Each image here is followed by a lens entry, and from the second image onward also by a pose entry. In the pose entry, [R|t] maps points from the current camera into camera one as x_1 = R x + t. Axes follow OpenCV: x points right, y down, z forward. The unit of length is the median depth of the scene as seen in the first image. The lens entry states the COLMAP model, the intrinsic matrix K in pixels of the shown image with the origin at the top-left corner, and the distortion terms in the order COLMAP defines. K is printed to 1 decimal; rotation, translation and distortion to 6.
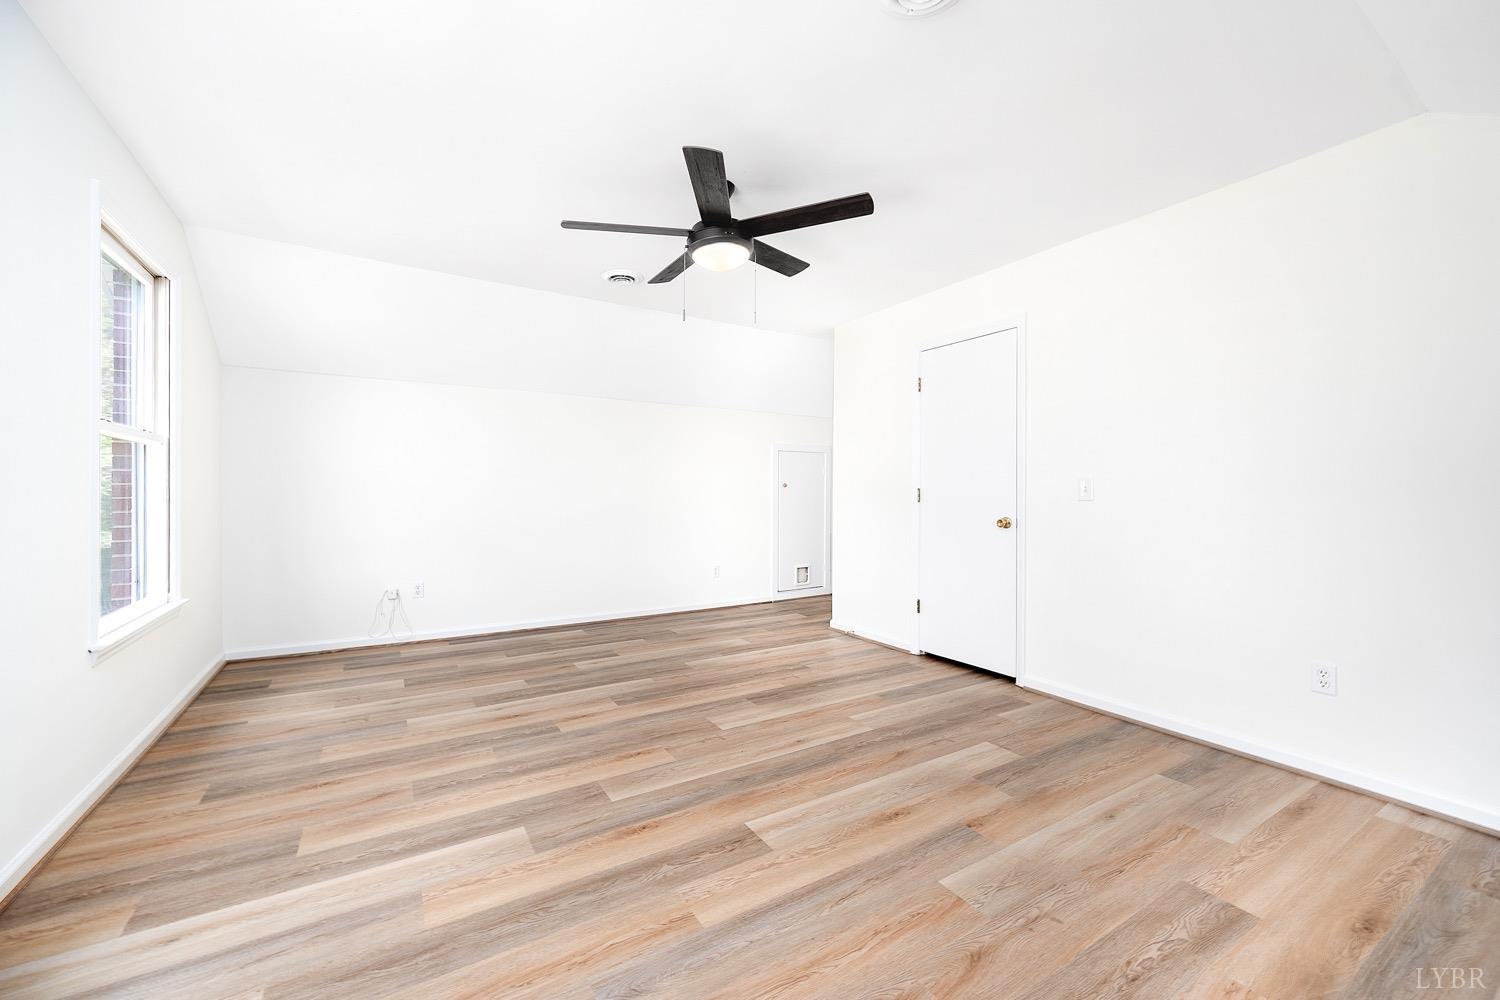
lens RADIAL K [[598.0, 0, 751.3], [0, 598.0, 497.1], [0, 0, 1]] dist [0.001917, -0.000110]
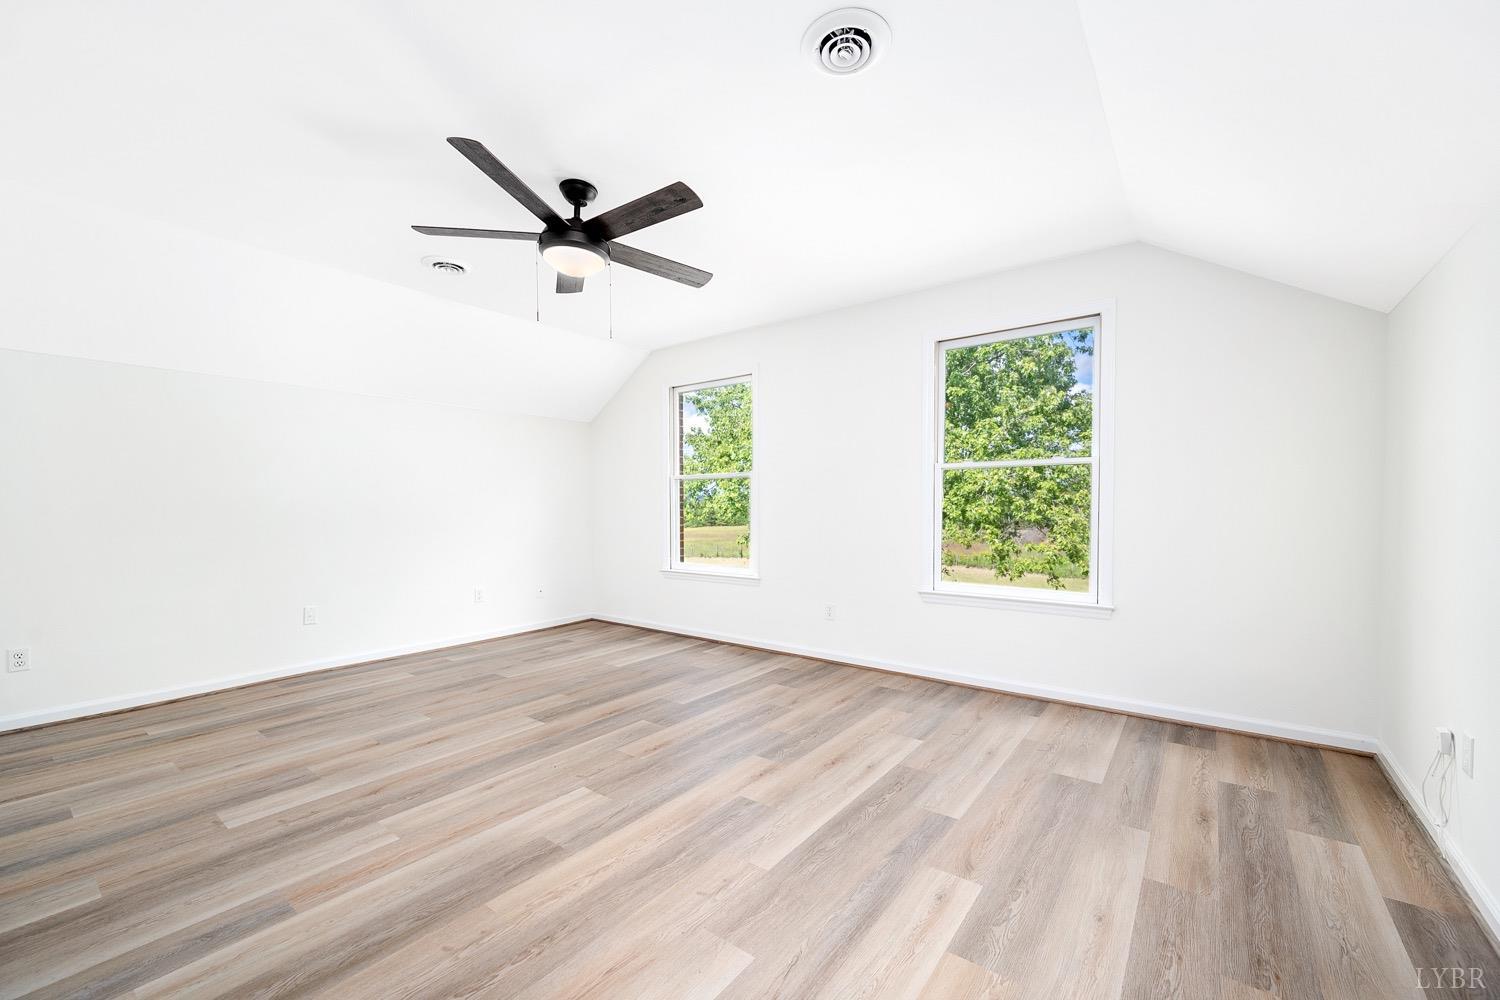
lens RADIAL K [[598.0, 0, 749.4], [0, 598.0, 502.1], [0, 0, 1]] dist [0.001917, -0.000110]
pose [[-0.932977, 0.000545, -0.359935, 0.039136], [-0.000582, 0.999995, 0.003023, -0.019992], [0.359935, 0.003030, -0.932973, 1.926154]]
